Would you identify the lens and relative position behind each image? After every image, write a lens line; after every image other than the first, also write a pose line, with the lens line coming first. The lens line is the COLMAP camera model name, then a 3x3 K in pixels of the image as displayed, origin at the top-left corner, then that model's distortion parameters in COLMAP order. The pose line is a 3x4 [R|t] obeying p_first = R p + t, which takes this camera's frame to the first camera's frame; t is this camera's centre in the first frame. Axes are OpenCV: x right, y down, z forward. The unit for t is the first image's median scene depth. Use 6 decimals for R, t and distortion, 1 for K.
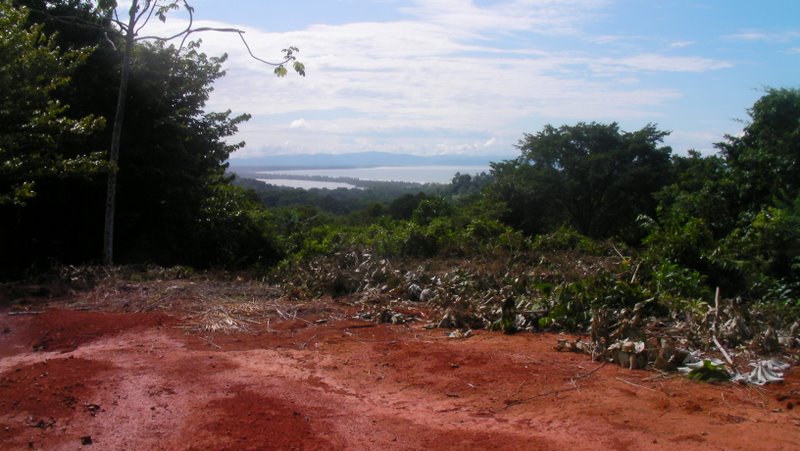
lens RADIAL K [[914.0, 0, 401.2], [0, 914.0, 227.0], [0, 0, 1]] dist [-0.265402, 0.000000]
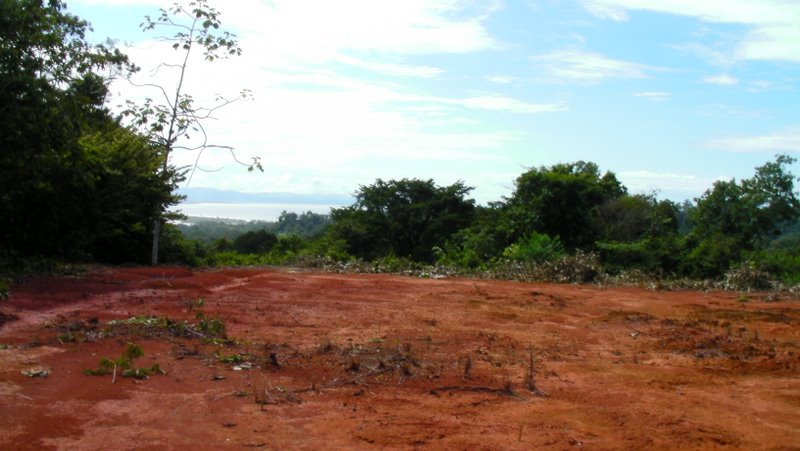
lens RADIAL K [[914.0, 0, 400.7], [0, 914.0, 221.9], [0, 0, 1]] dist [-0.265402, 0.000000]
pose [[0.981724, 0.023098, 0.188905, -0.044905], [-0.013992, 0.998681, -0.049396, 0.008553], [-0.189797, 0.045850, 0.980752, -0.241837]]
